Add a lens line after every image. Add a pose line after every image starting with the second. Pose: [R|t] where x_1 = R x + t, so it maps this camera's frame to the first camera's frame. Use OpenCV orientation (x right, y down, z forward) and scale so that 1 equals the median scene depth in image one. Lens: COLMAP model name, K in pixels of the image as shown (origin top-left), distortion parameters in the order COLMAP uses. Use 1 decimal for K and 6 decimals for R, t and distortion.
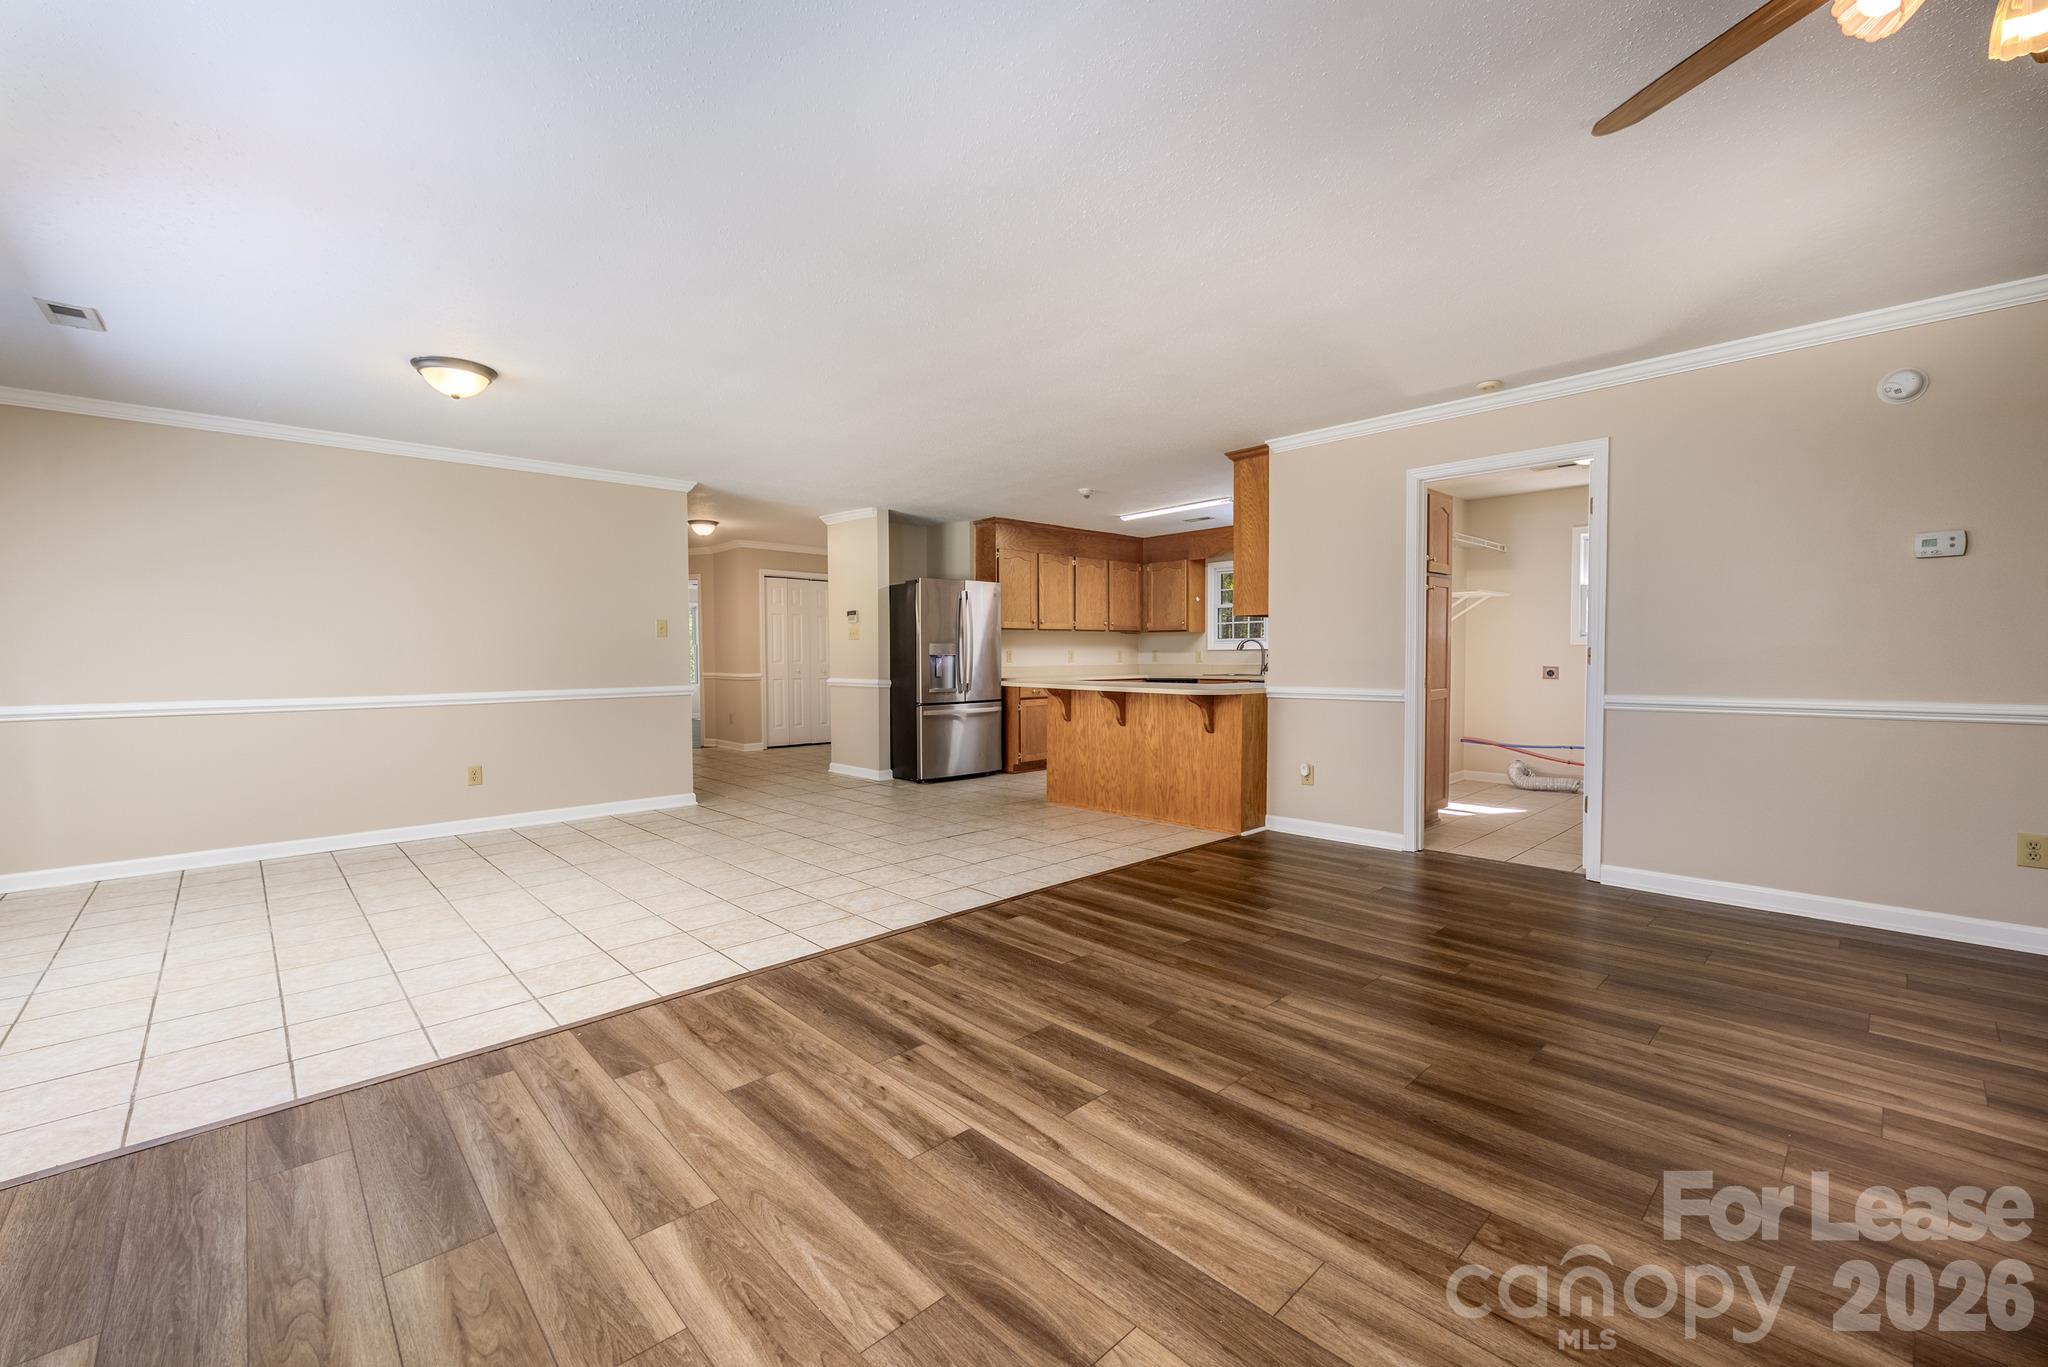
lens RADIAL K [[847.9, 0, 1048.4], [0, 847.9, 689.1], [0, 0, 1]] dist [-0.005990, 0.001008]
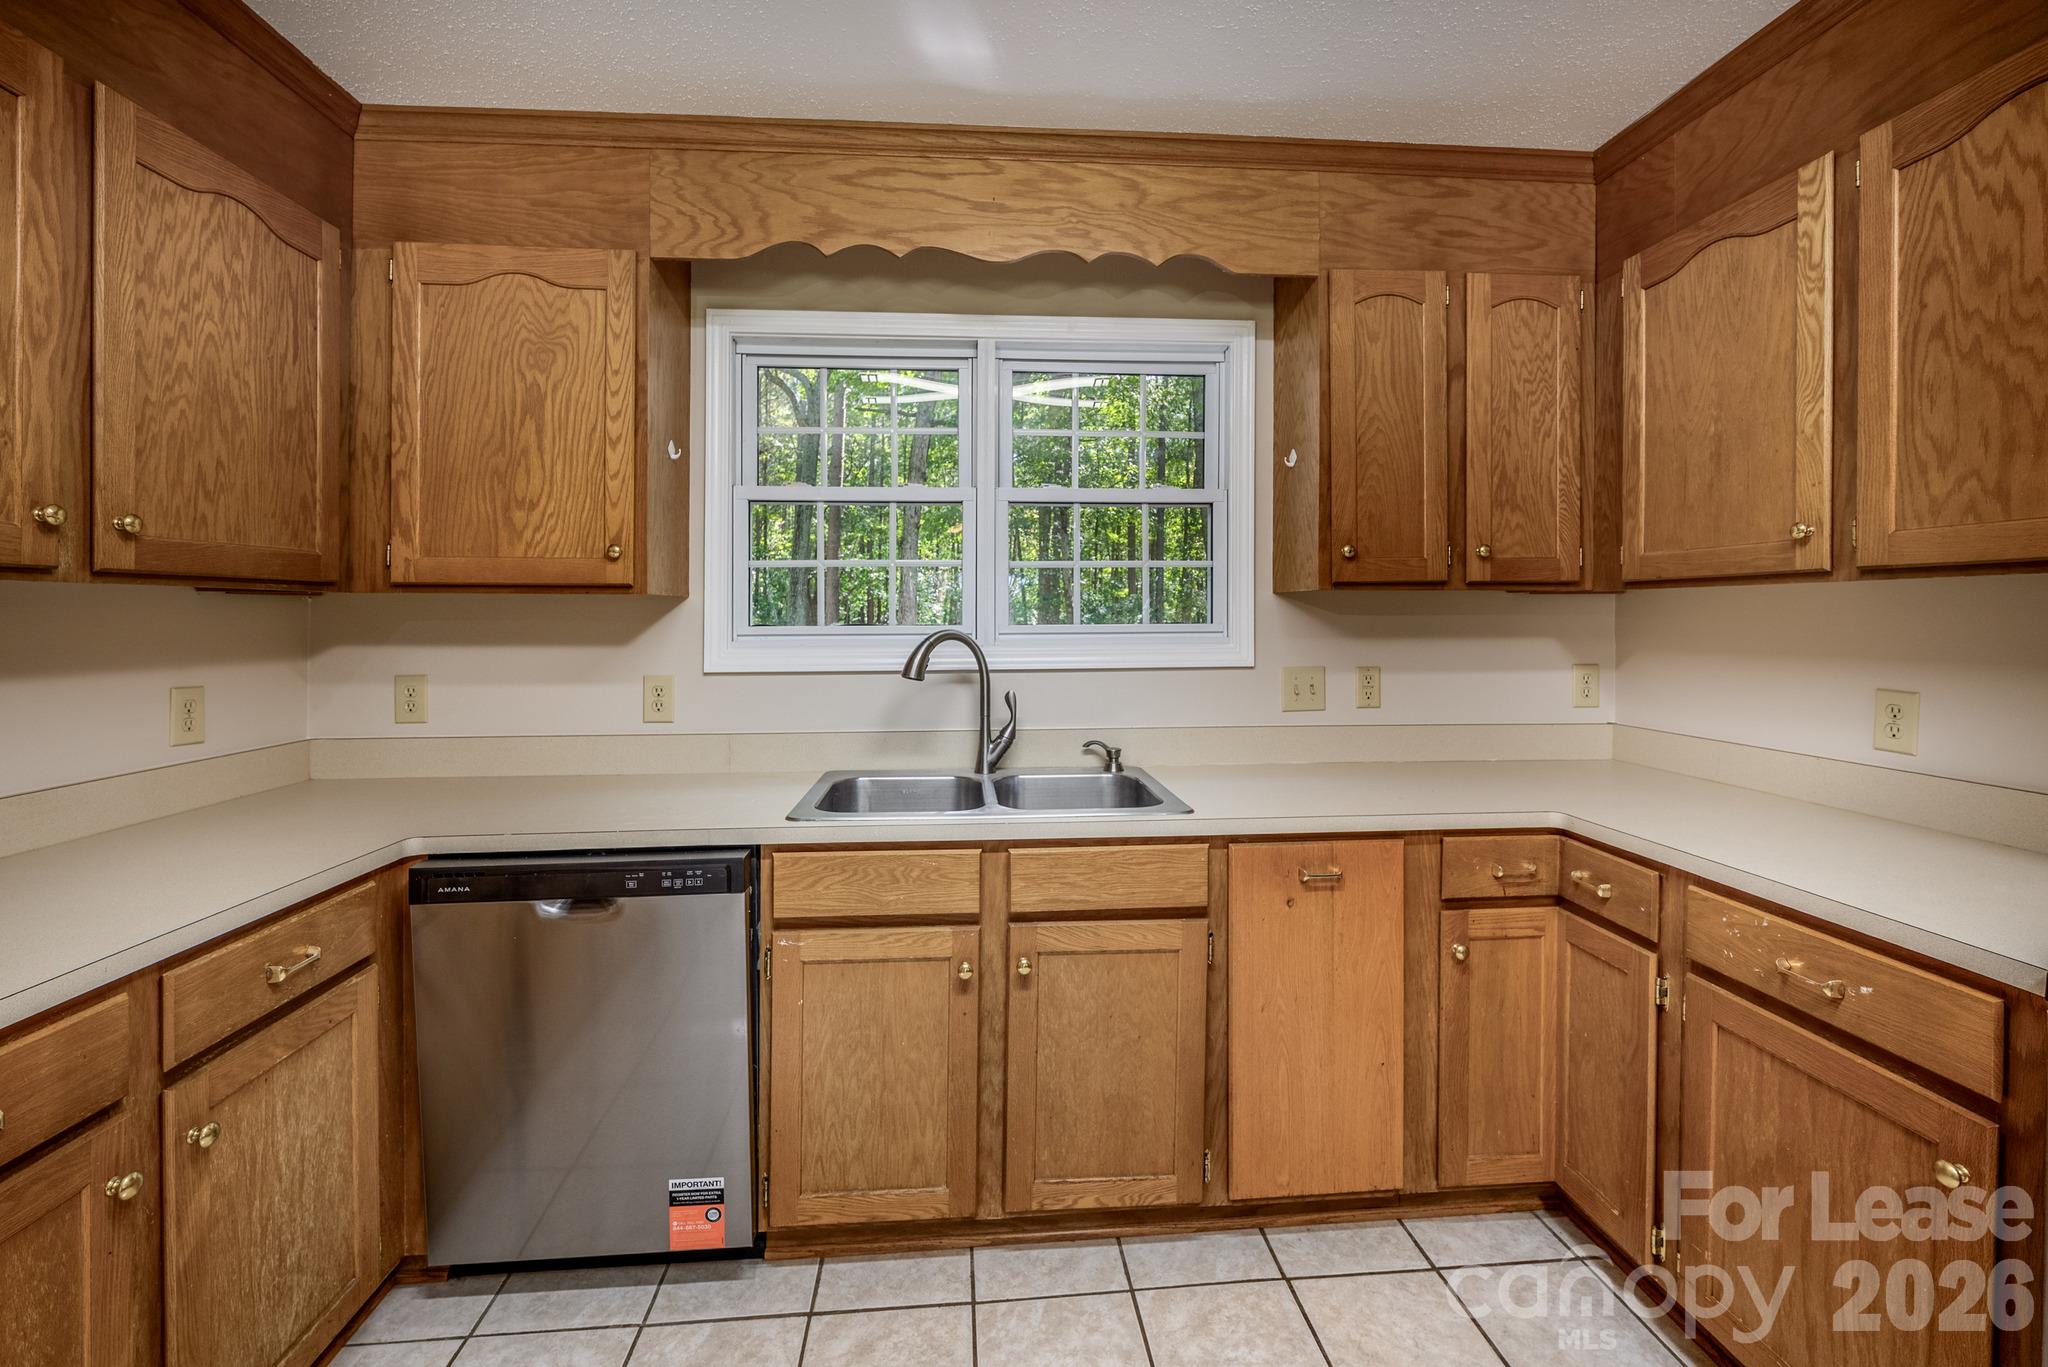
lens RADIAL K [[847.9, 0, 1025.5], [0, 847.9, 614.7], [0, 0, 1]] dist [-0.005990, 0.001008]
pose [[0.640983, 0.009712, 0.767493, 0.066340], [0.026982, 0.999017, -0.035175, -0.053824], [-0.767080, 0.043255, 0.640091, 0.815260]]
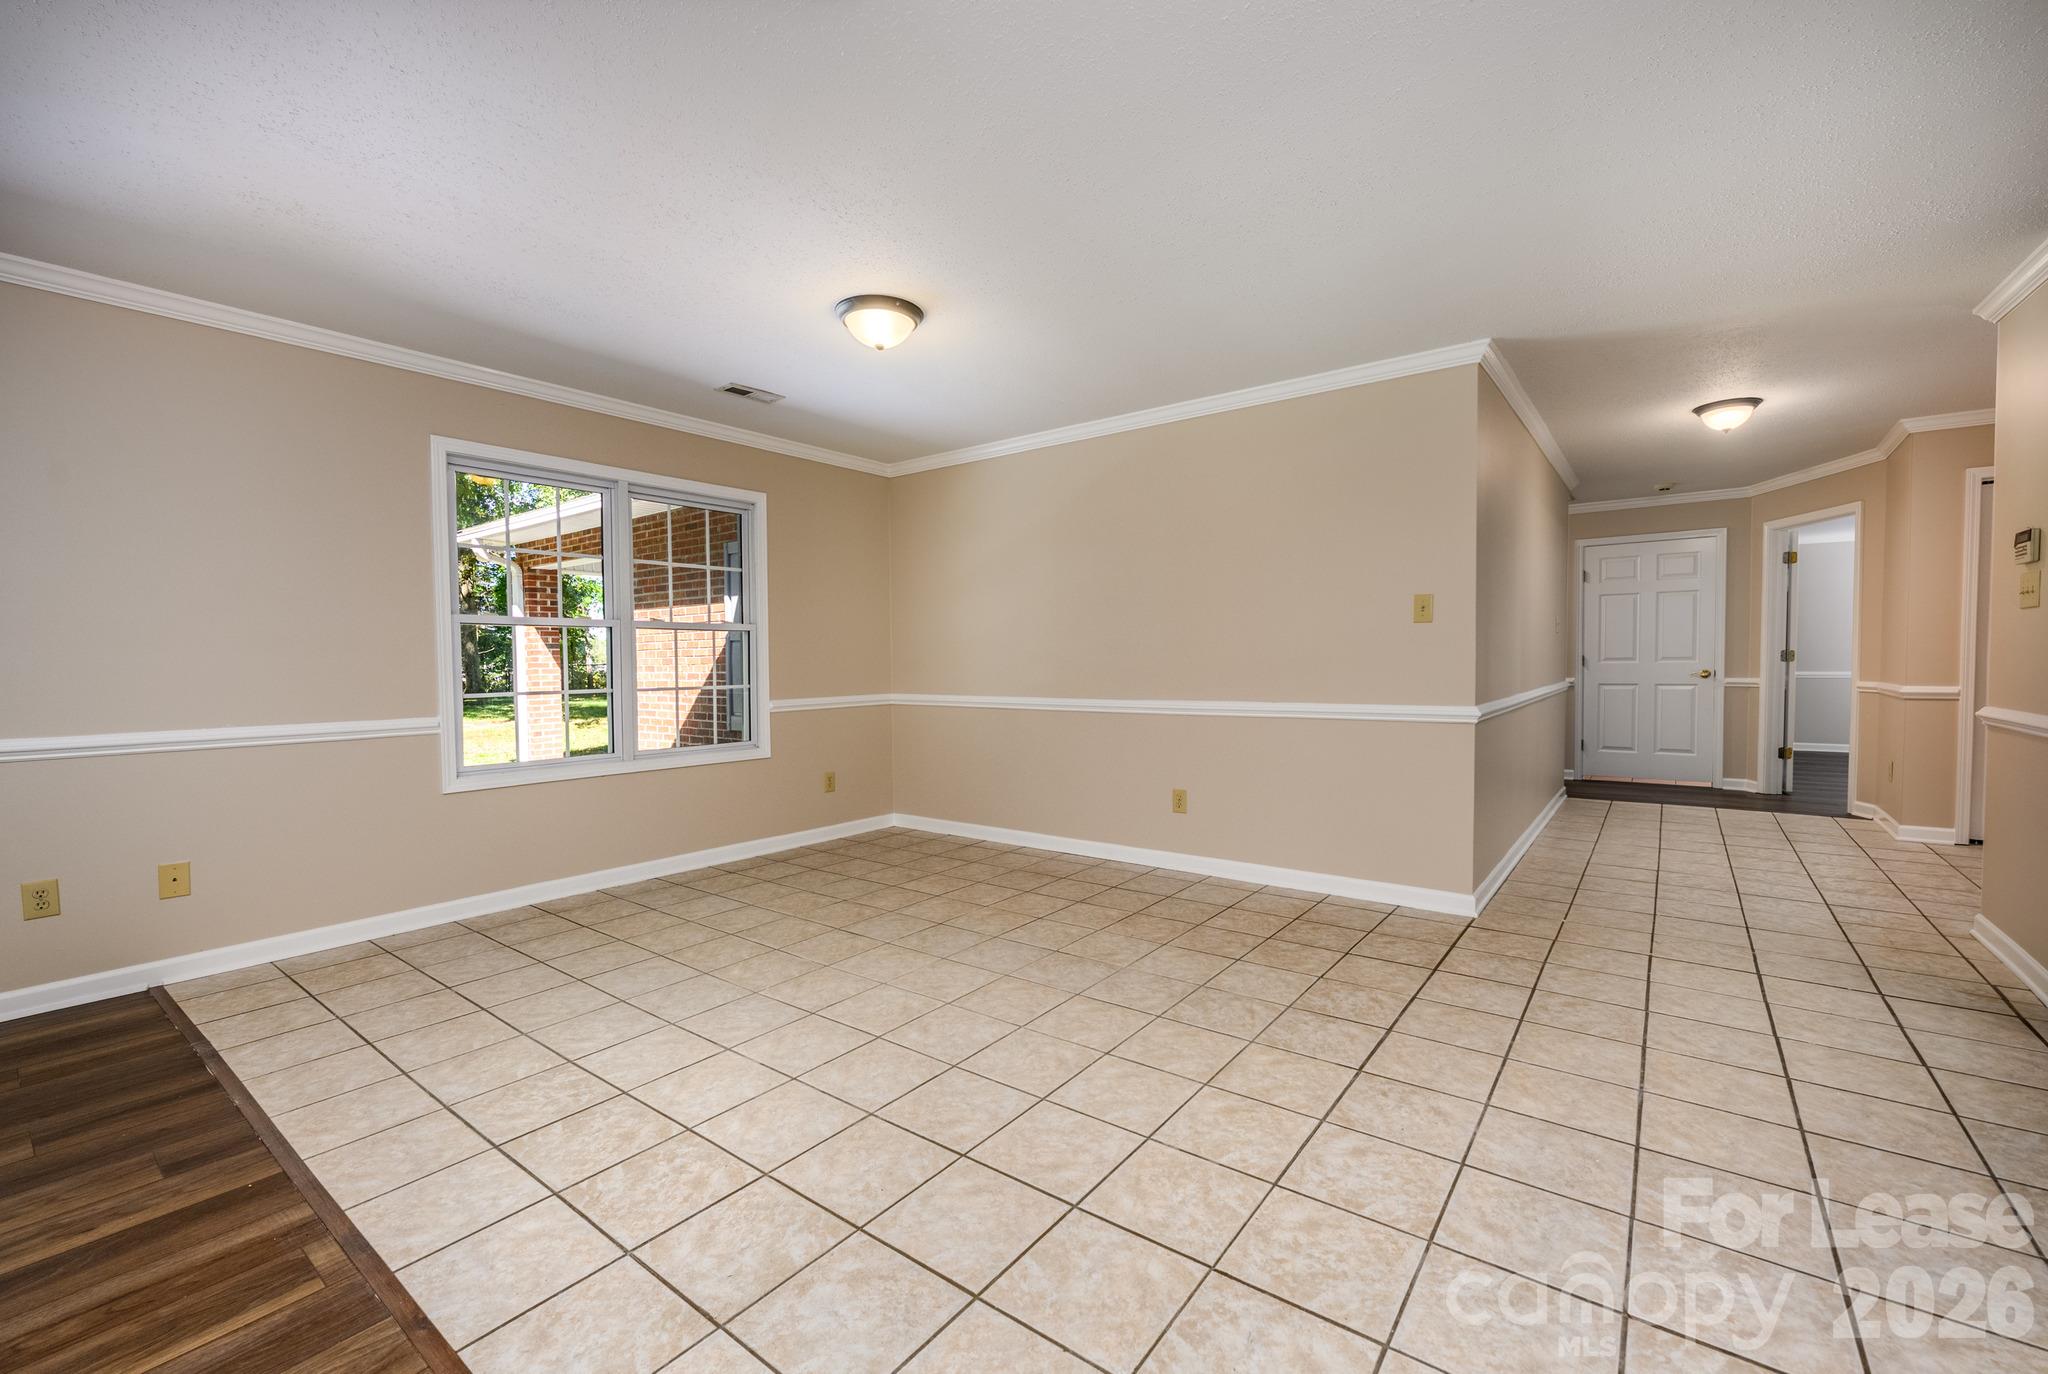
lens RADIAL K [[847.9, 0, 1044.4], [0, 847.9, 691.5], [0, 0, 1]] dist [-0.005990, 0.001008]
pose [[0.134911, 0.044809, -0.989844, 0.066689], [-0.034380, 0.998587, 0.040519, -0.019507], [0.990261, 0.028564, 0.136261, 0.434277]]
